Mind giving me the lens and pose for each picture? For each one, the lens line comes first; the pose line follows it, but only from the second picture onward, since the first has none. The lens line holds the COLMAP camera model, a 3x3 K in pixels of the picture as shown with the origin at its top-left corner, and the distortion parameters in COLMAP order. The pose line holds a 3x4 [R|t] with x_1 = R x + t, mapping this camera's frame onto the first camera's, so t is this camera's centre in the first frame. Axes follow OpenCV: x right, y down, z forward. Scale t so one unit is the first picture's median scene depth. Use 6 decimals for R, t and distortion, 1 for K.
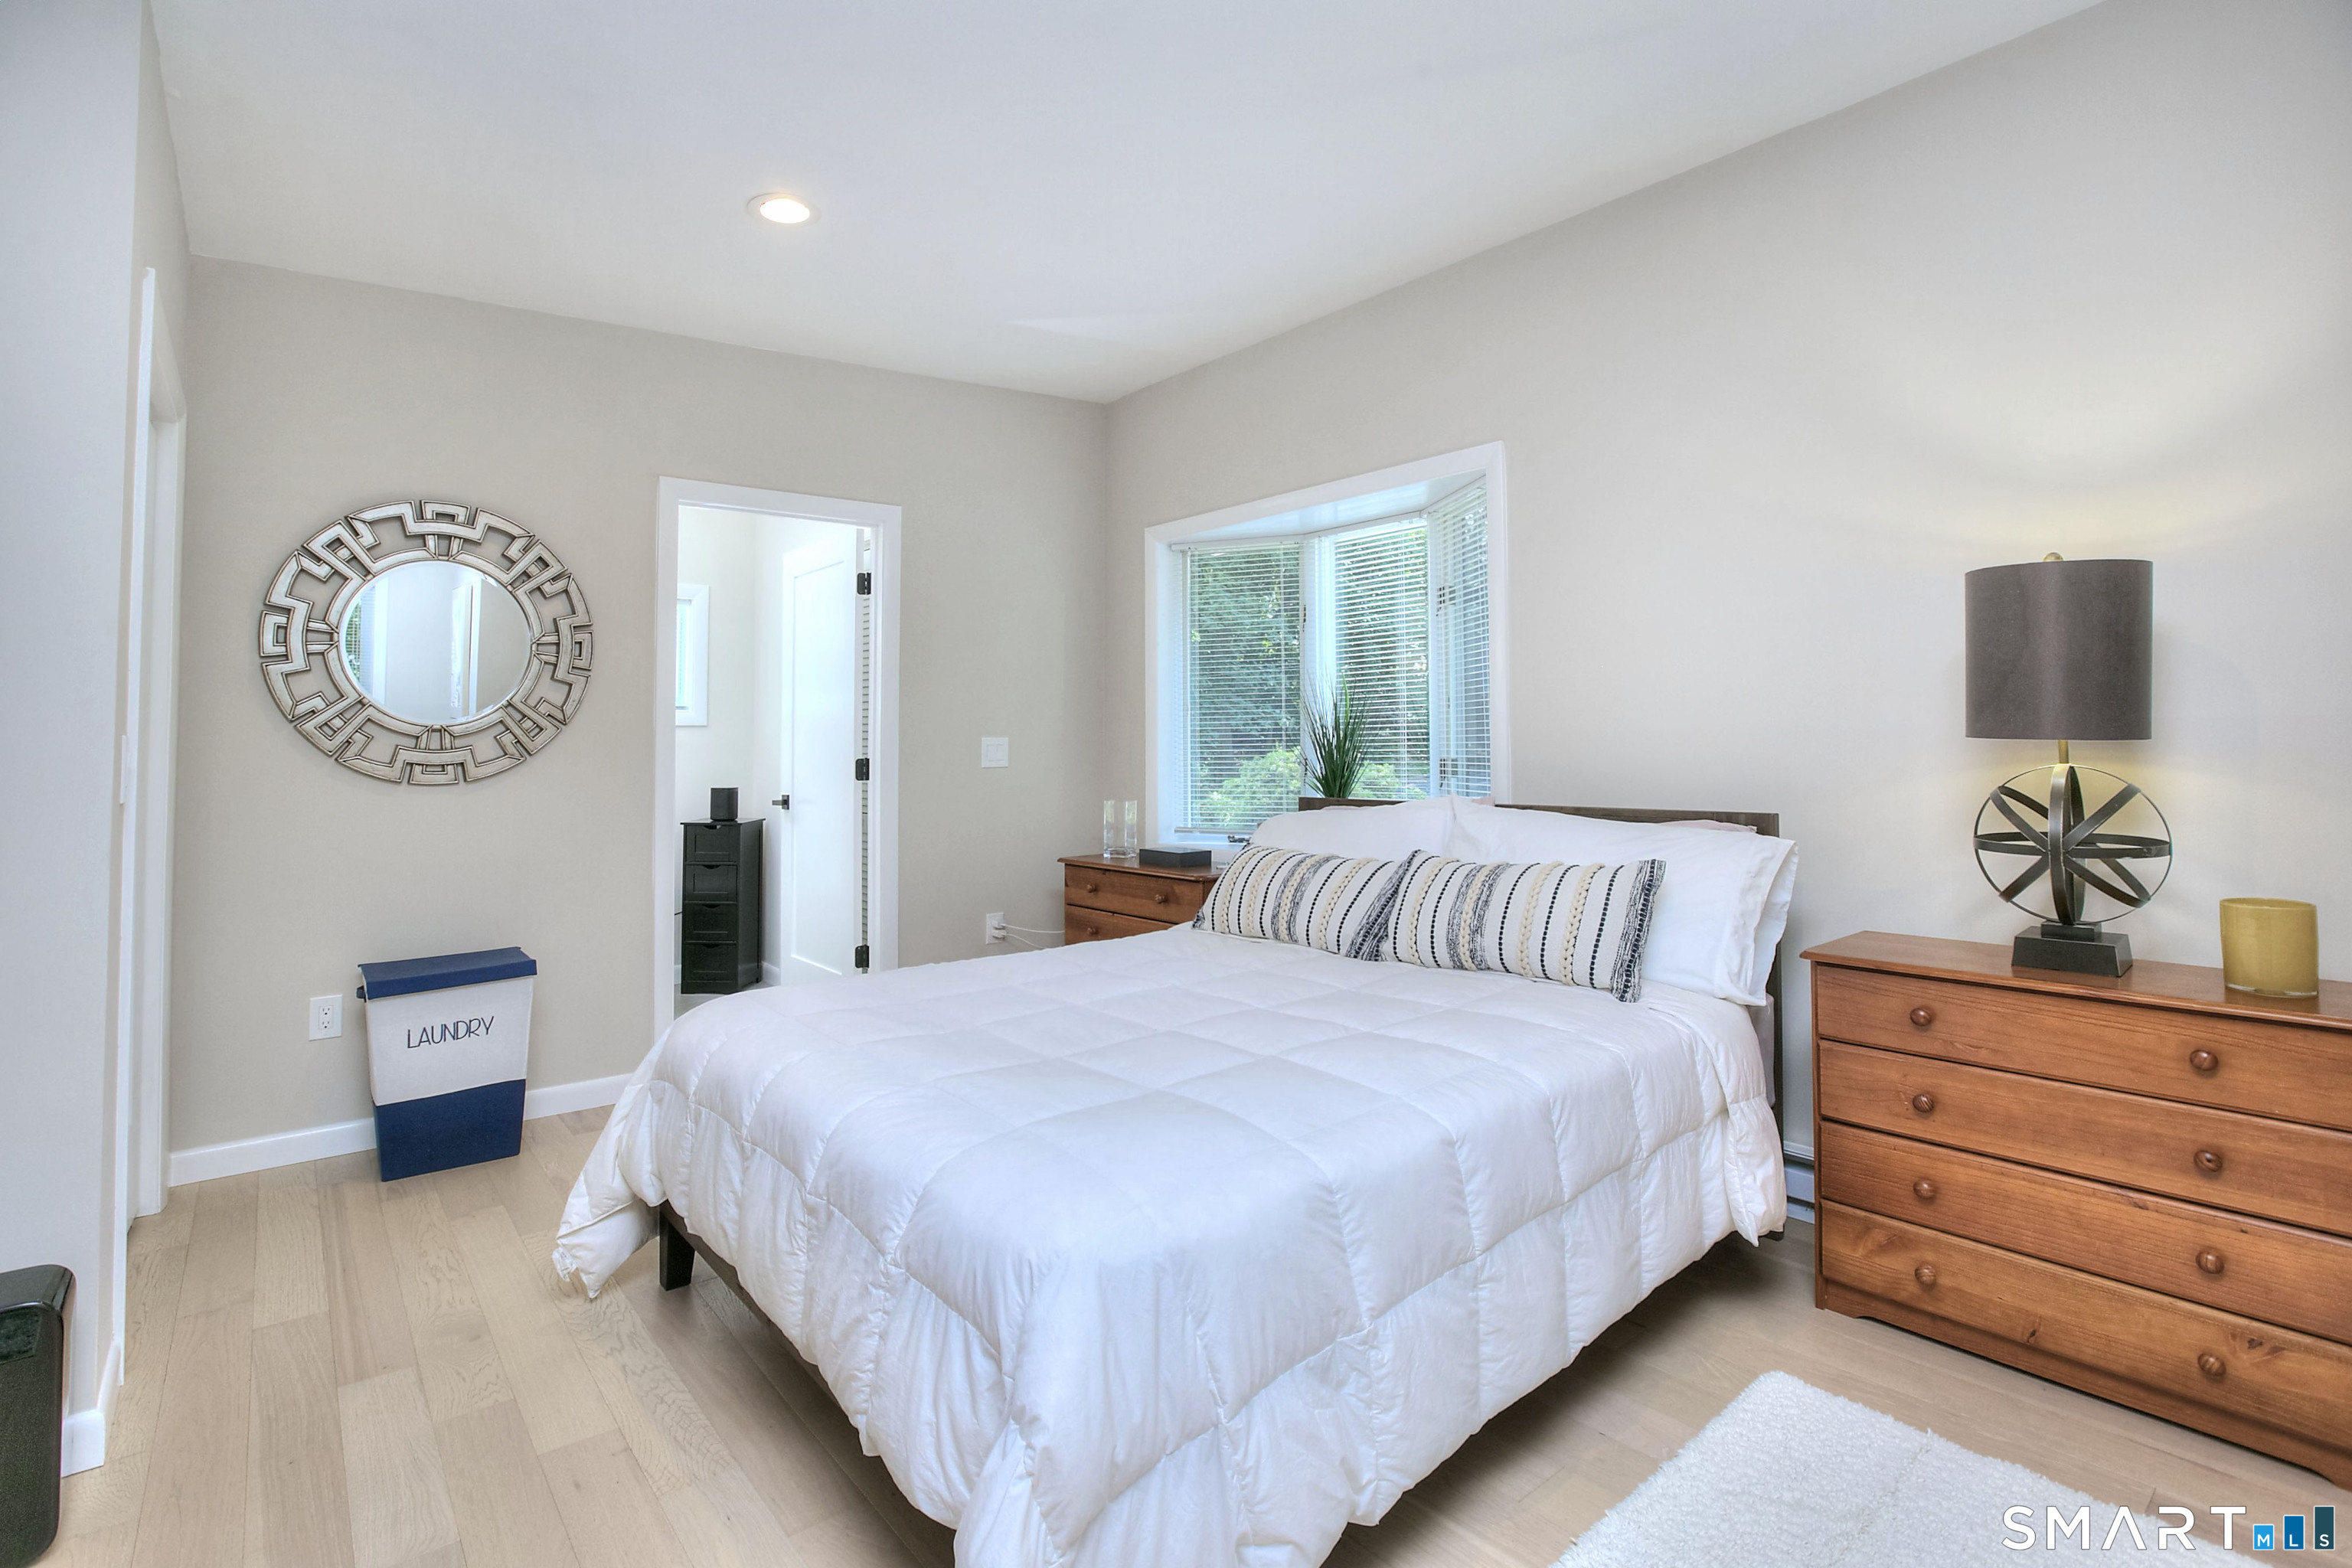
lens RADIAL K [[1075.4, 0, 1178.3], [0, 1075.4, 747.3], [0, 0, 1]] dist [-0.002081, -0.000239]
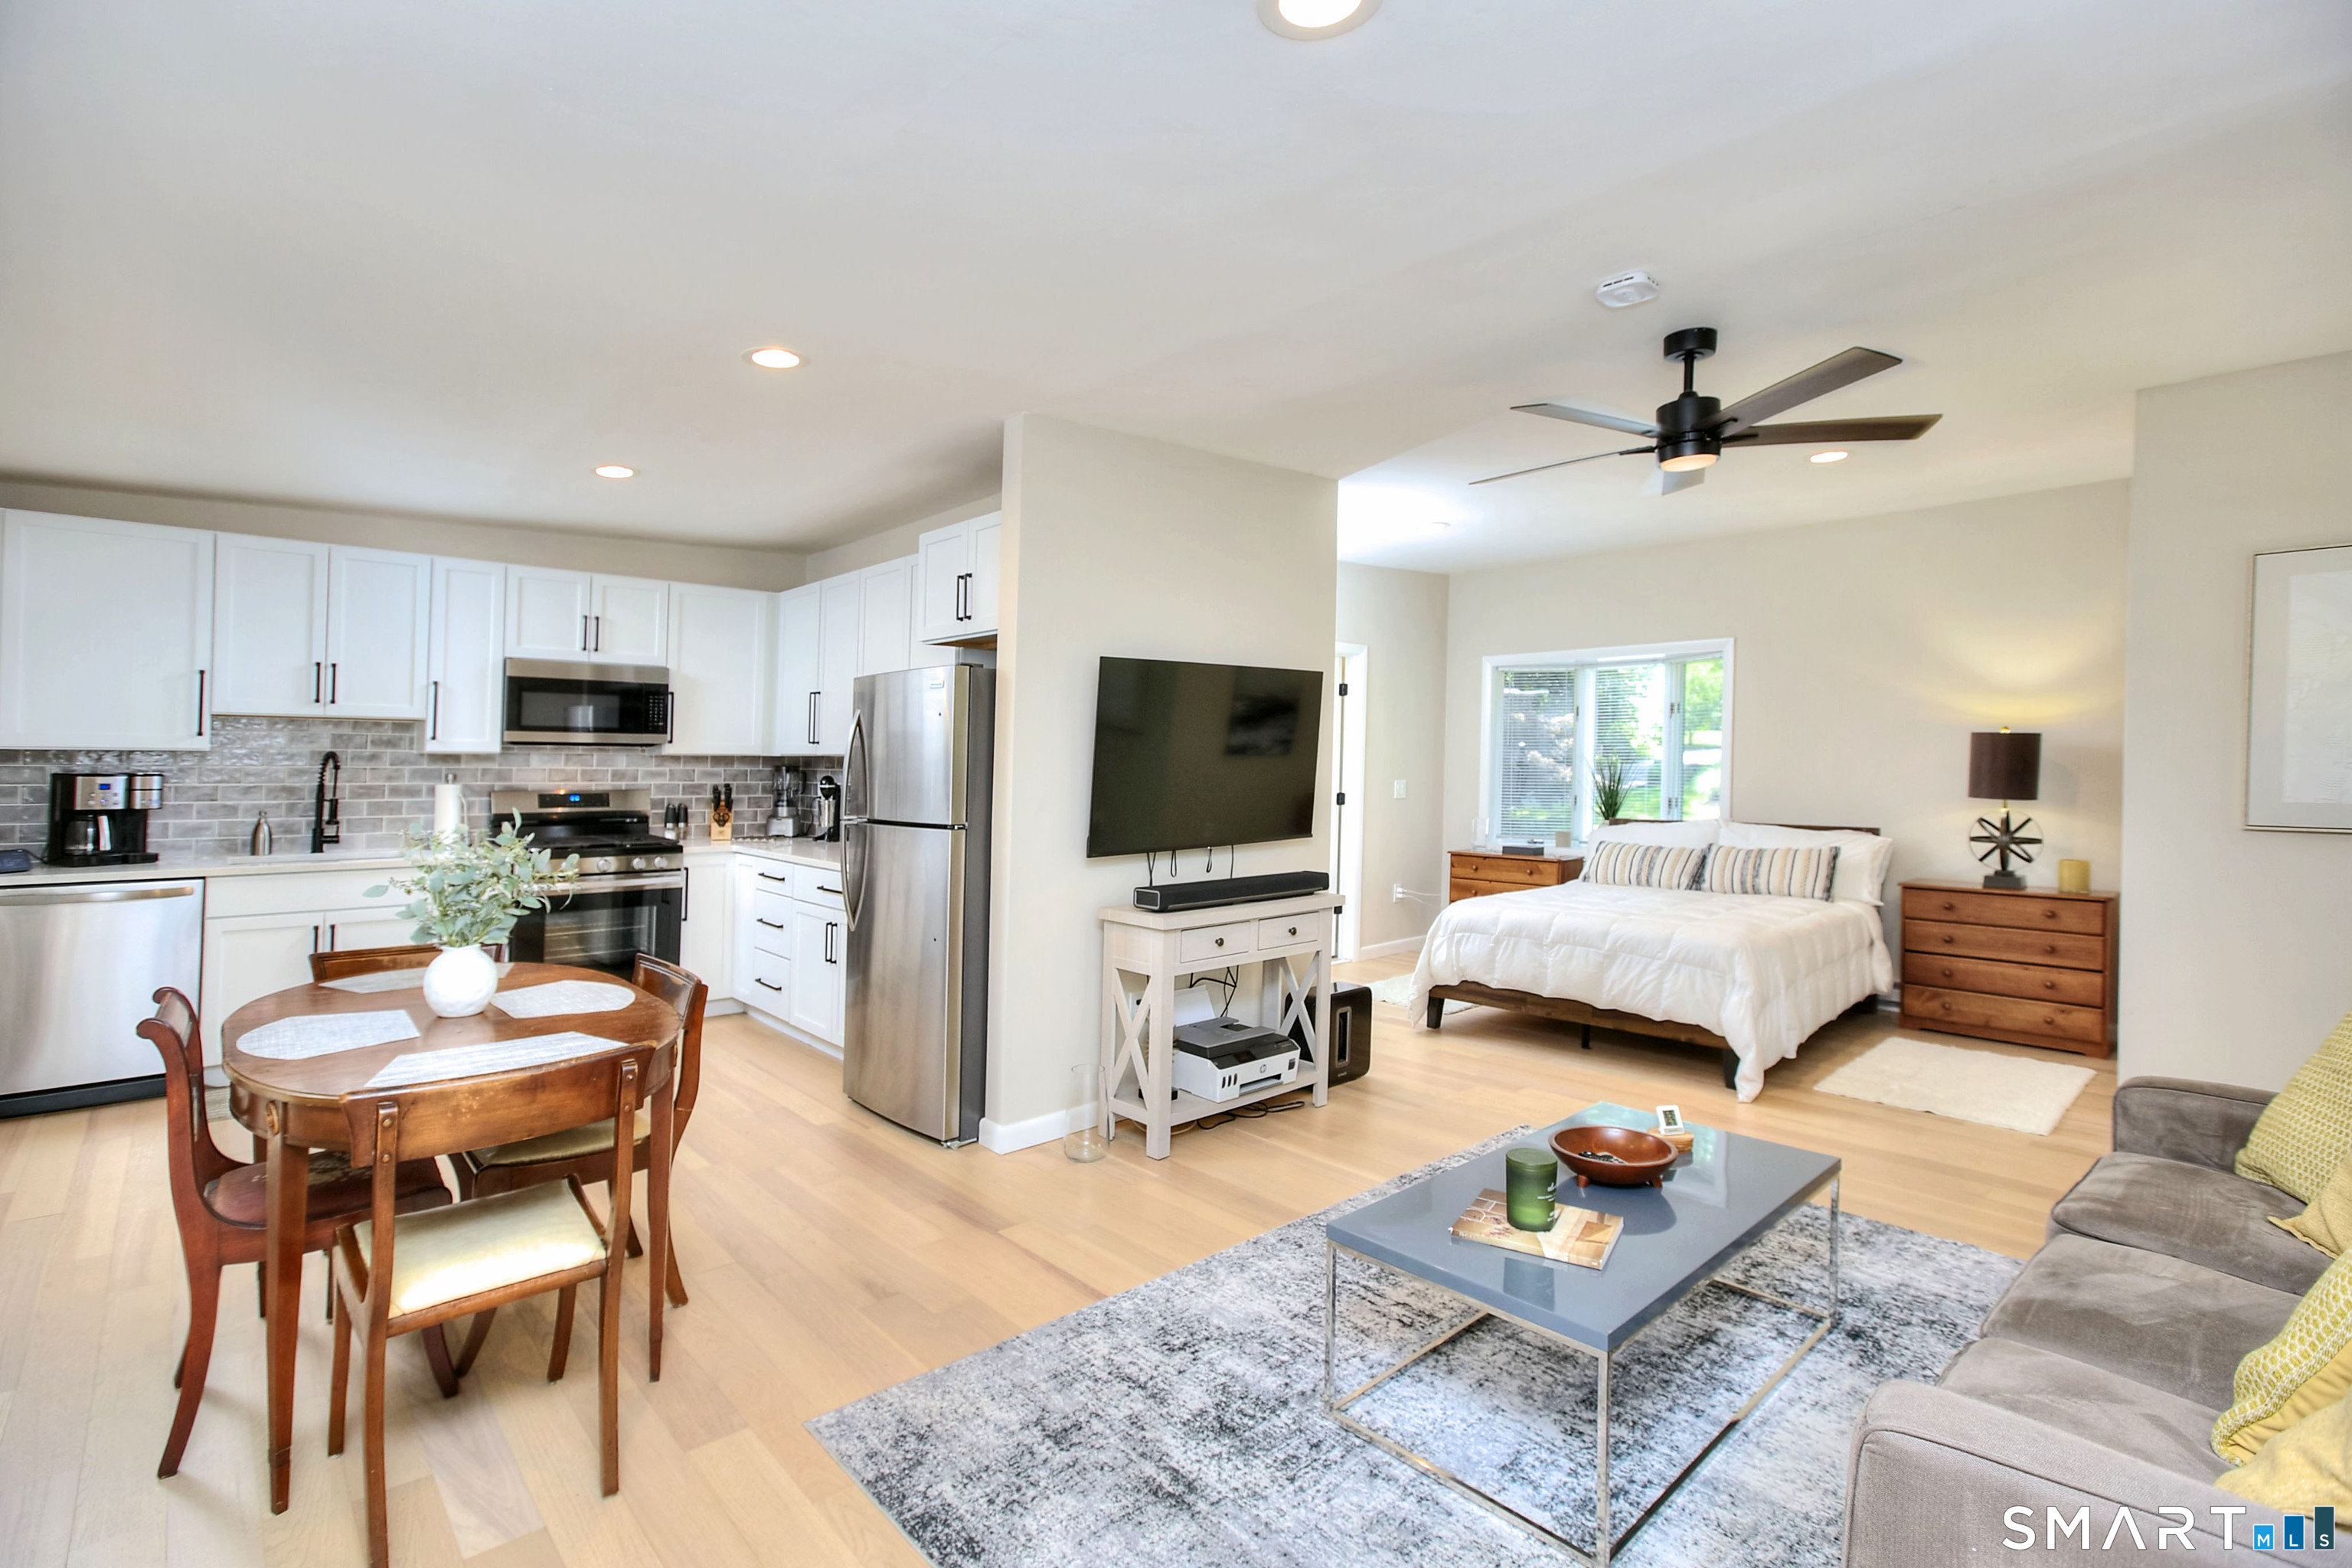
lens RADIAL K [[1073.2, 0, 1176.0], [0, 1073.2, 784.0], [0, 0, 1]] dist [-0.000933, -0.000199]
pose [[0.999197, 0.020555, 0.034405, -1.206399], [-0.020916, 0.999729, 0.010184, -0.030062], [-0.034186, -0.010895, 0.999356, -1.450173]]
